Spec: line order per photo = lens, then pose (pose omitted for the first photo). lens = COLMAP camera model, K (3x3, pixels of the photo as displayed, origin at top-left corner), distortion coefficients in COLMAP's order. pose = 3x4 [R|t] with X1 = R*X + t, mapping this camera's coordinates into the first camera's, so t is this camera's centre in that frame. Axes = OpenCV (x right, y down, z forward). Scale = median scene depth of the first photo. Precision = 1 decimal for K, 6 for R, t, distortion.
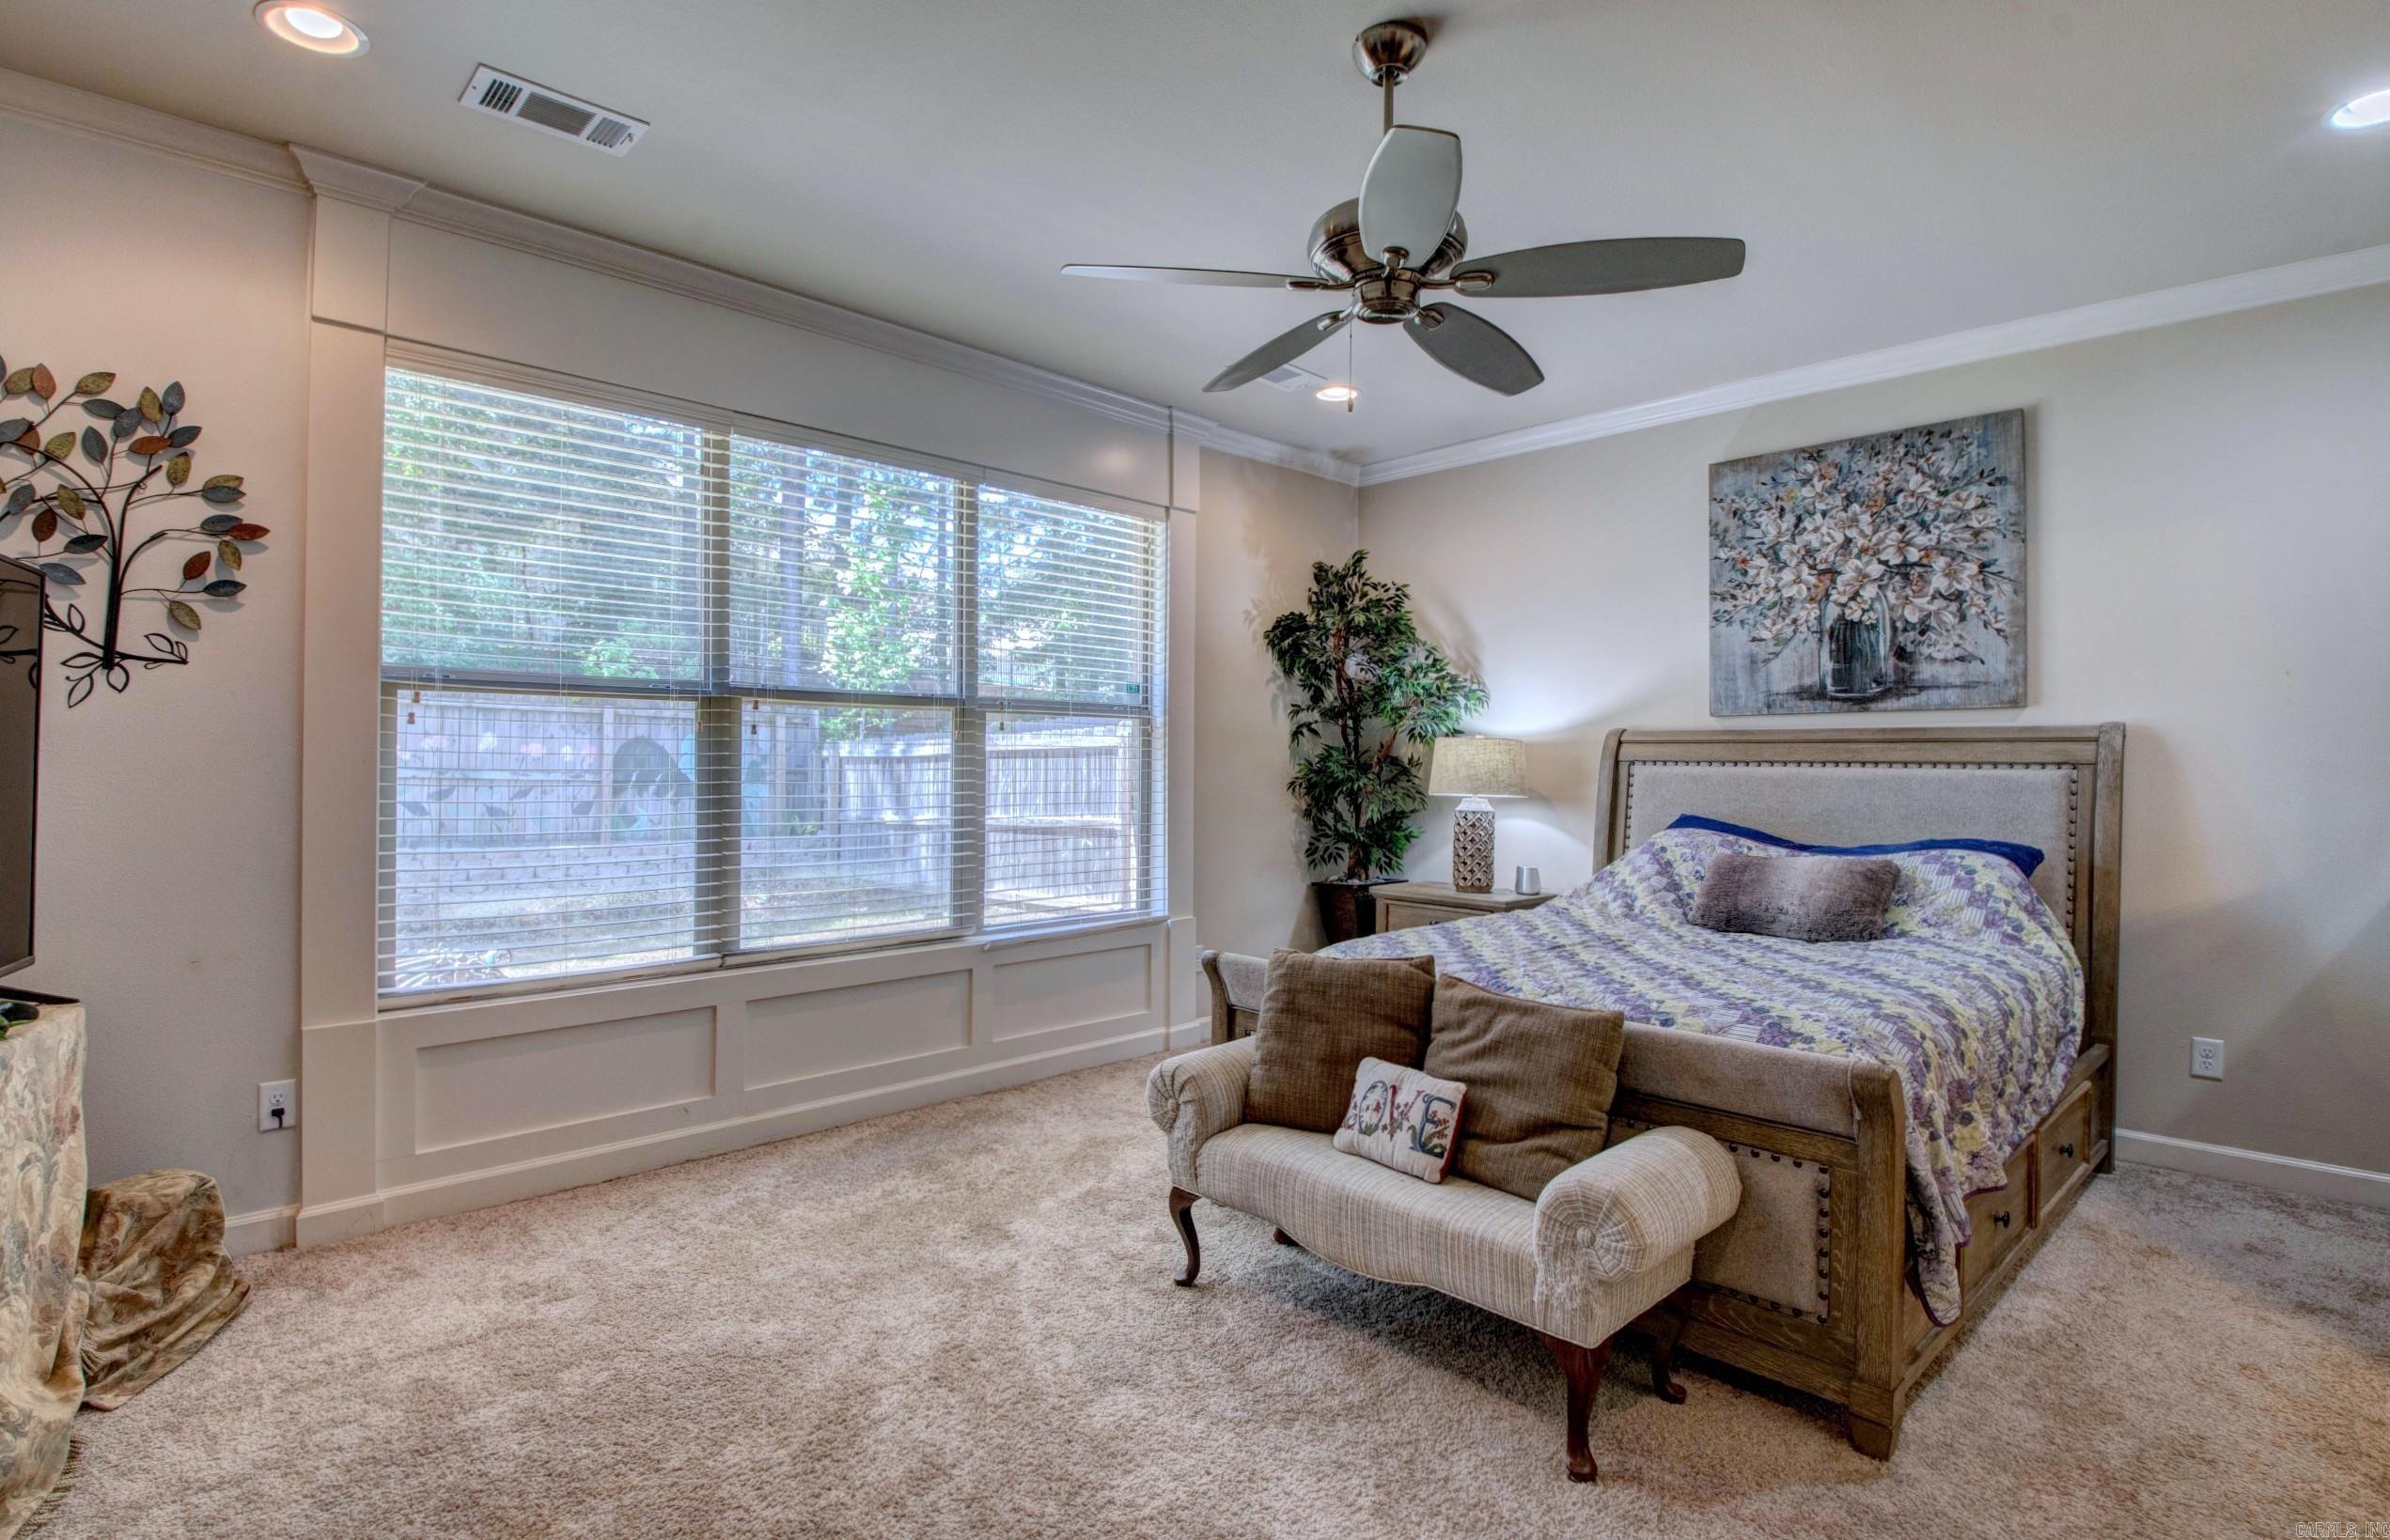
lens RADIAL K [[1146.2, 0, 1231.5], [0, 1146.2, 763.3], [0, 0, 1]] dist [0.010140, -0.023769]
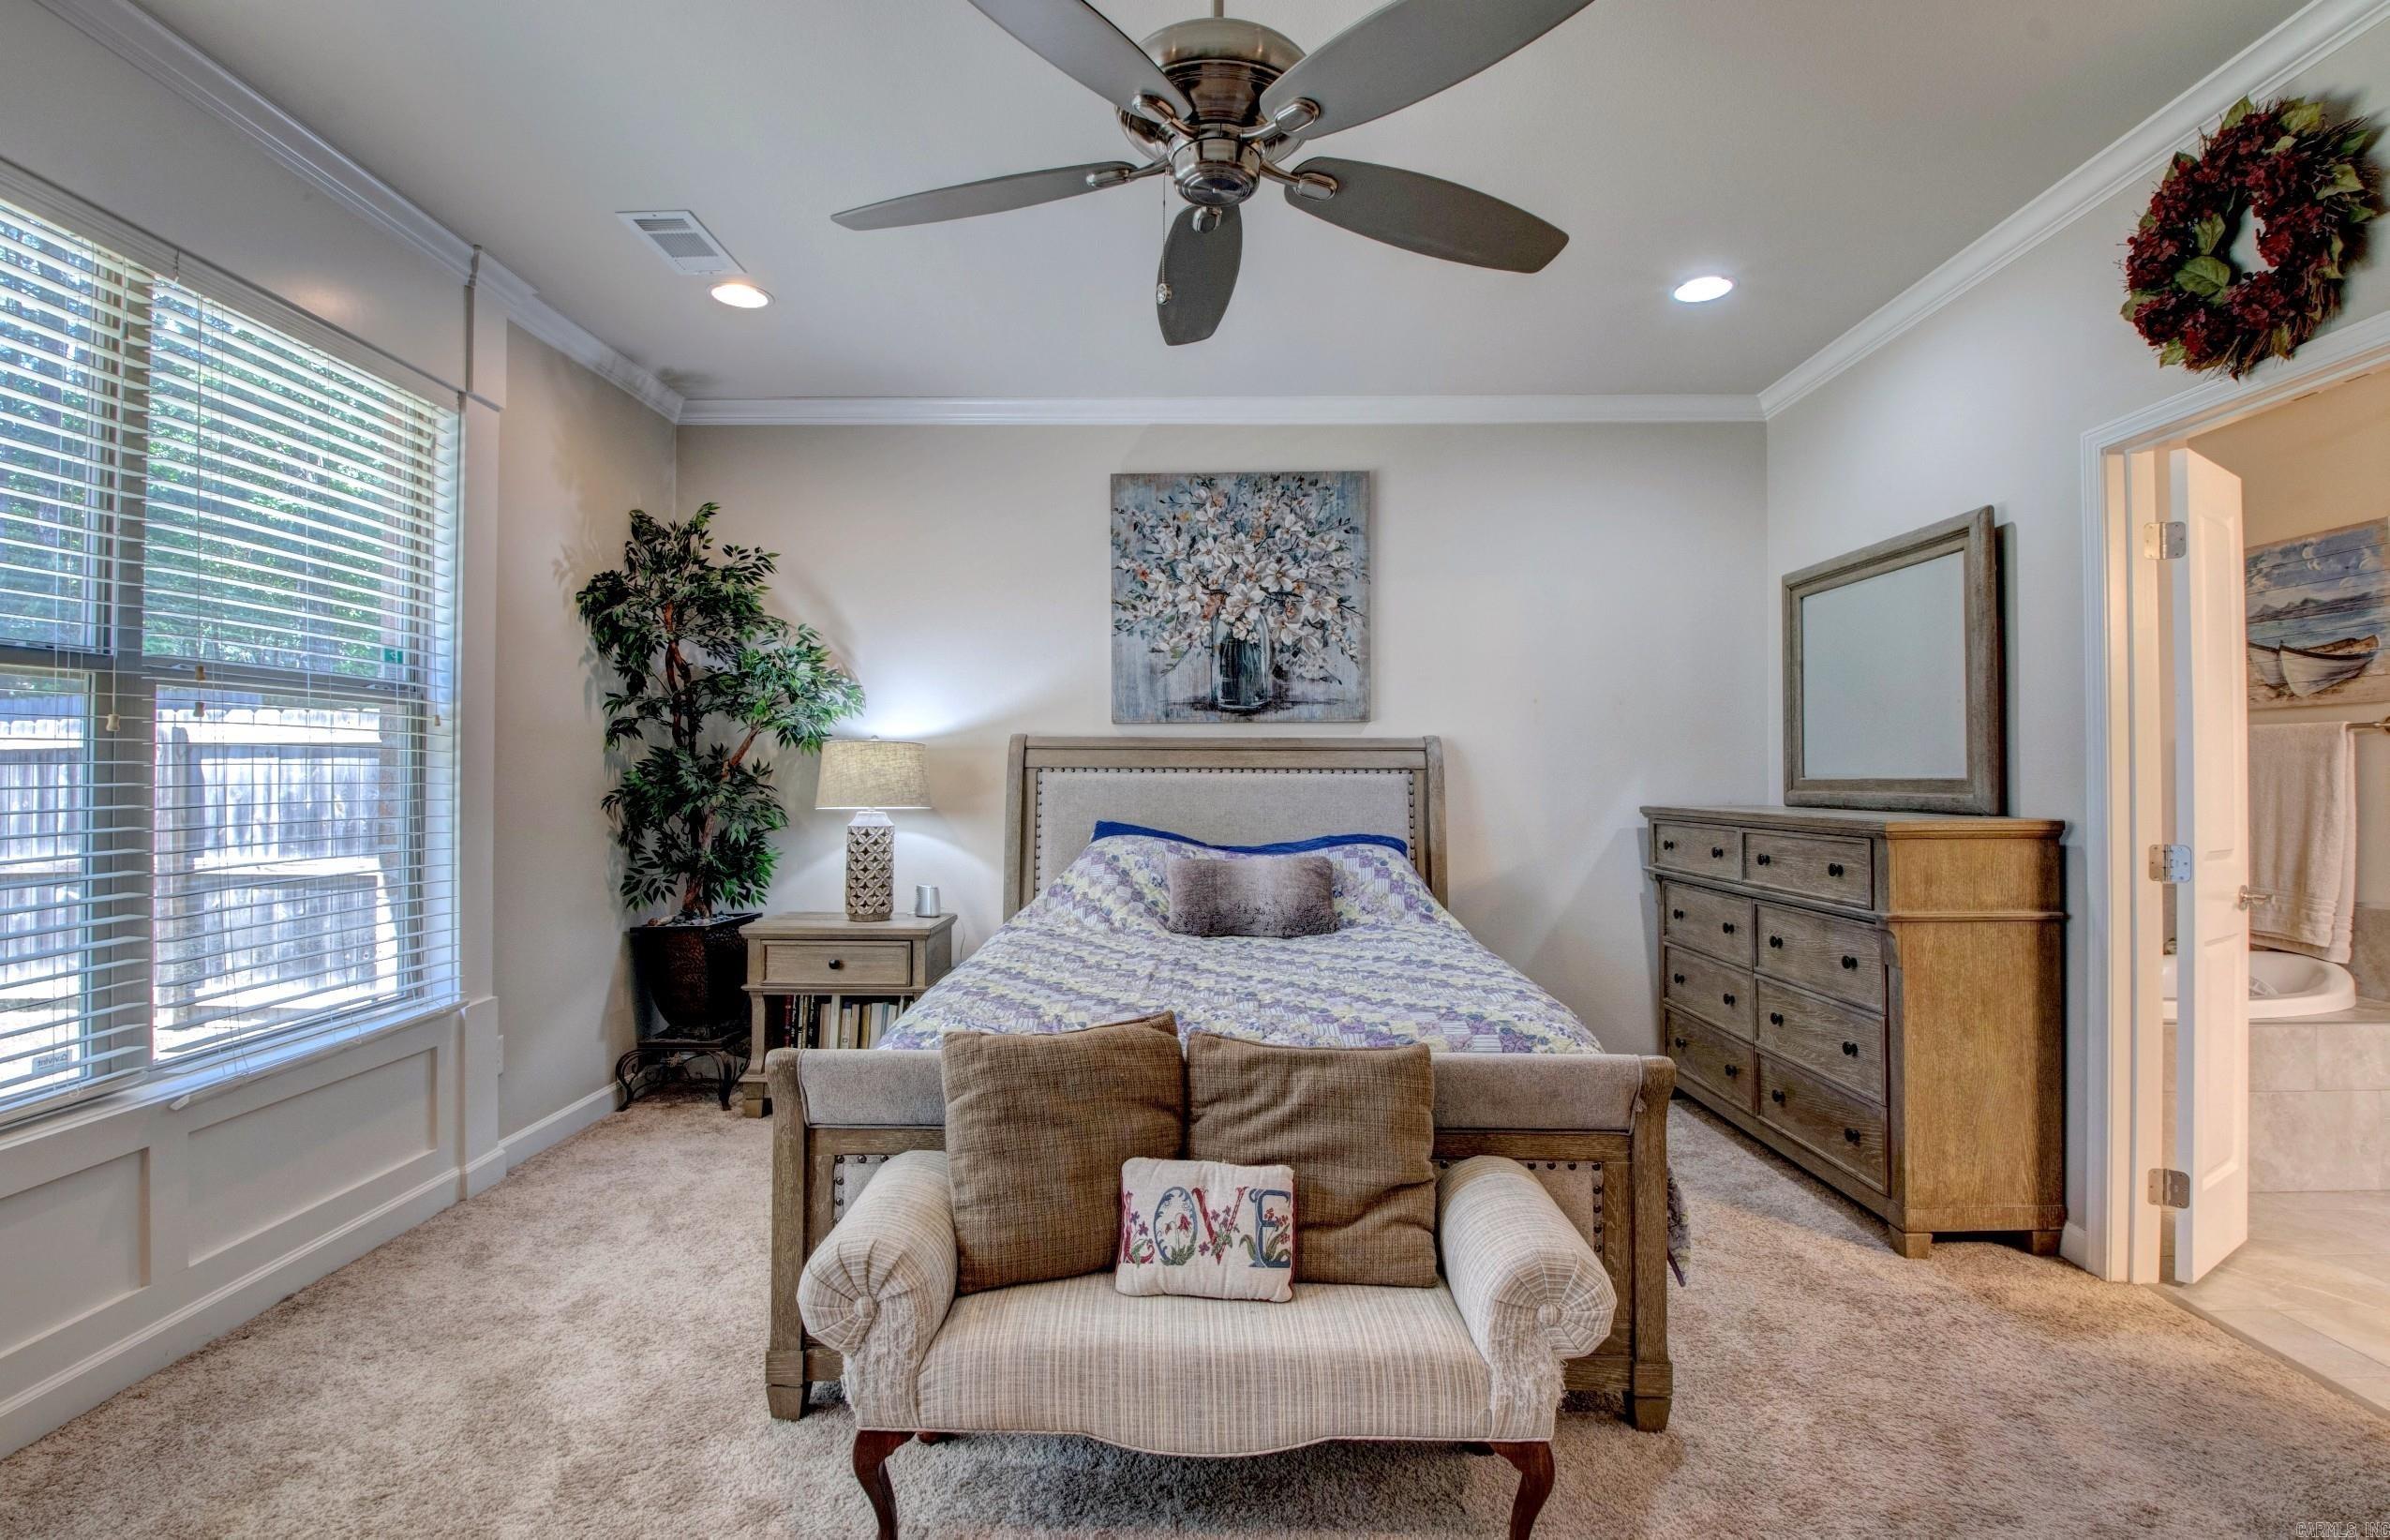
lens RADIAL K [[1106.5, 0, 1201.4], [0, 1106.5, 763.4], [0, 0, 1]] dist [0.031076, -0.037312]
pose [[0.726549, -0.000656, 0.687114, -0.211556], [0.003508, 0.999990, -0.002755, -0.002926], [-0.687106, 0.004411, 0.726544, 0.255459]]
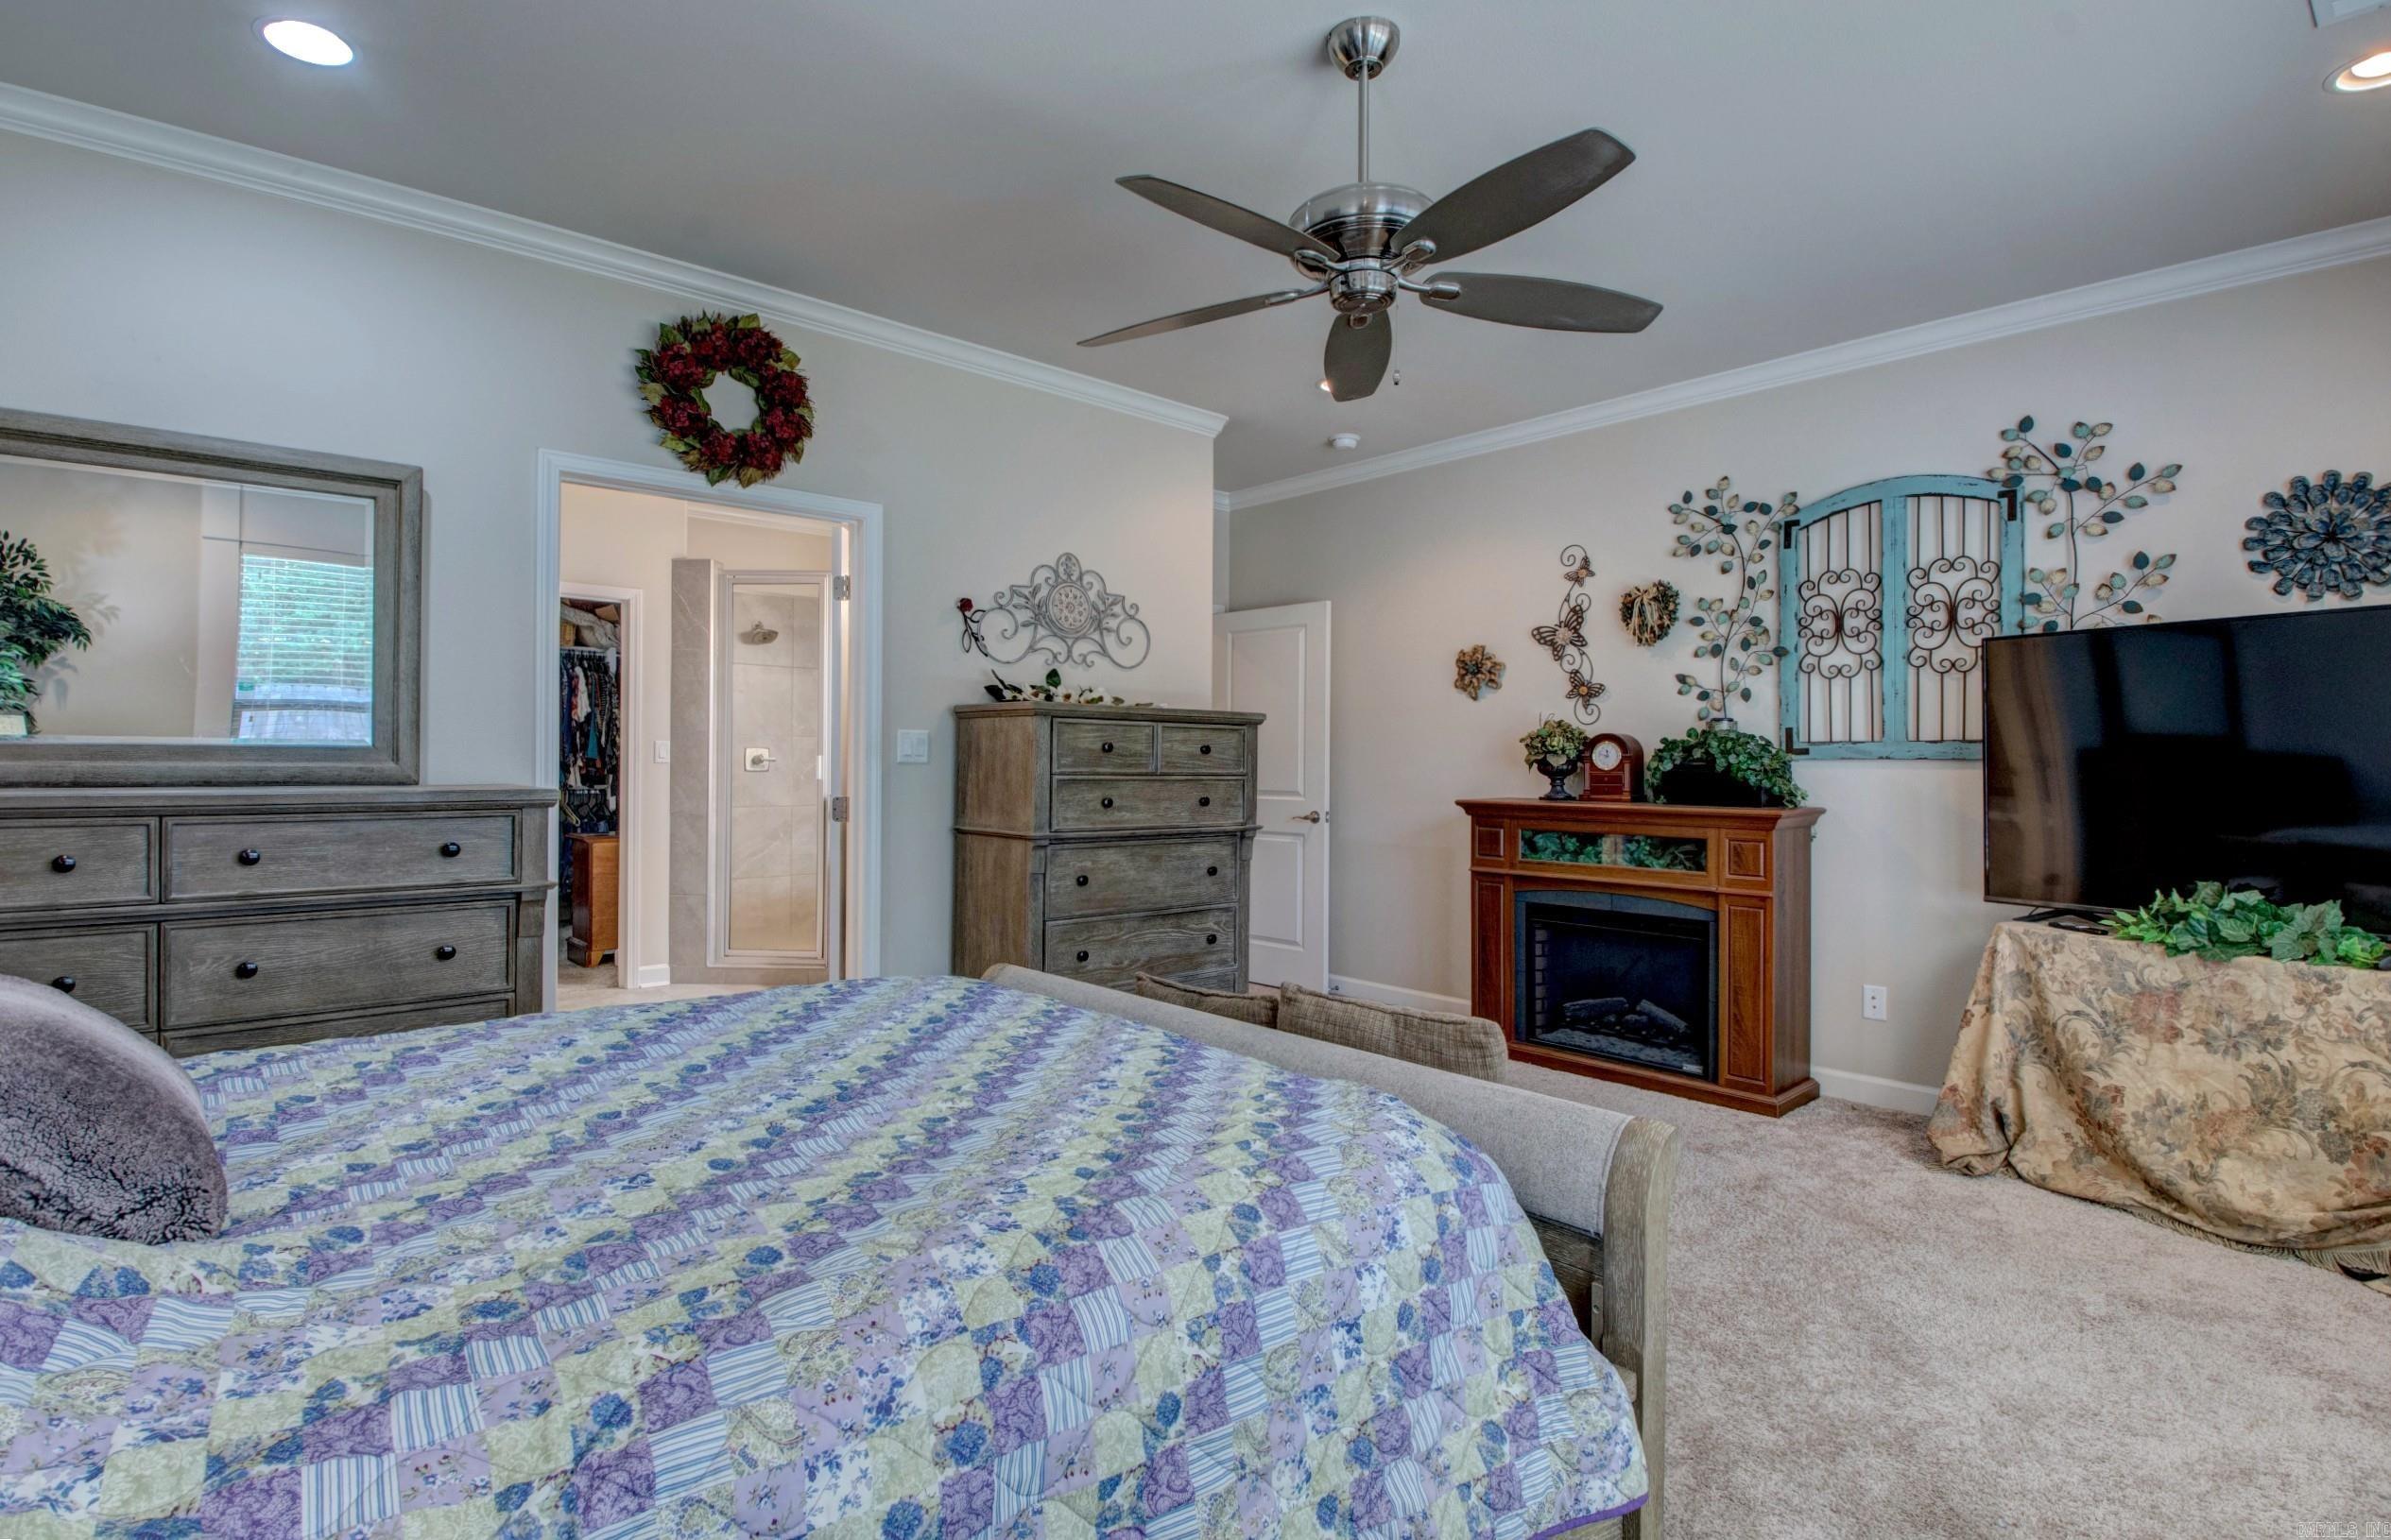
lens RADIAL K [[1190.5, 0, 1196.4], [0, 1190.5, 752.7], [0, 0, 1]] dist [0.000380, -0.000258]
pose [[-0.997601, -0.017476, 0.066982, 0.115477], [-0.017980, 0.999814, -0.006933, 0.007104], [-0.066849, -0.008121, -0.997730, 1.155407]]
